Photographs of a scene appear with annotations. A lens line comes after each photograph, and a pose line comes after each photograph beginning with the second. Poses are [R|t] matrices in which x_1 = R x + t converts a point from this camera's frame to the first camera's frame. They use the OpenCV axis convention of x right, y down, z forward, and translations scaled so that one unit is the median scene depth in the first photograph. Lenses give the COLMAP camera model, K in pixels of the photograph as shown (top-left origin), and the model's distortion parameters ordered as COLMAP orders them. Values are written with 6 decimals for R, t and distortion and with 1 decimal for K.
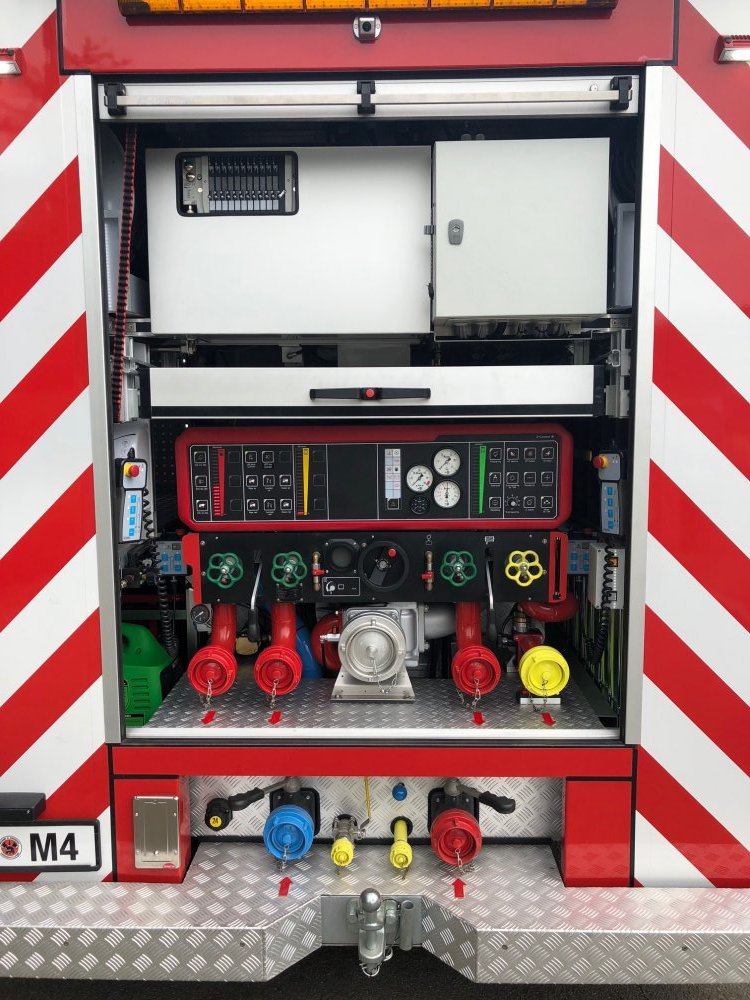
lens RADIAL K [[826.1, 0, 365.8], [0, 826.1, 500.0], [0, 0, 1]] dist [0.019325, 0.000761]
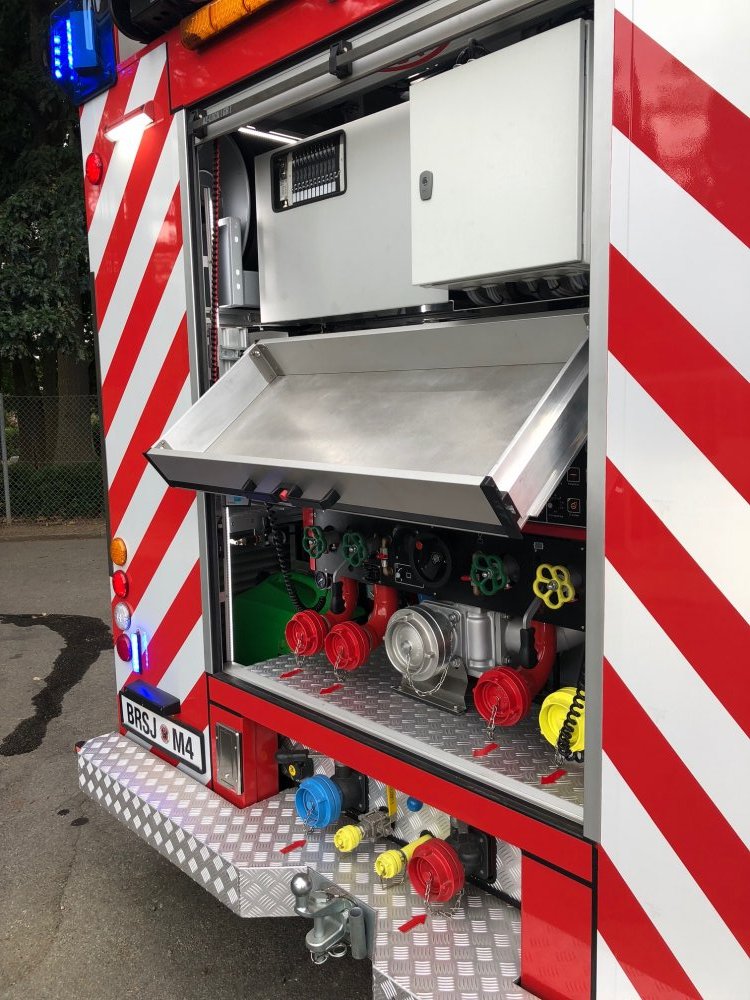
lens RADIAL K [[826.1, 0, 374.9], [0, 826.1, 497.2], [0, 0, 1]] dist [0.019325, 0.000761]
pose [[0.701776, 0.087858, -0.706960, 0.671574], [-0.066622, 0.996111, 0.057659, -0.041412], [0.709276, 0.006635, 0.704900, 0.327469]]
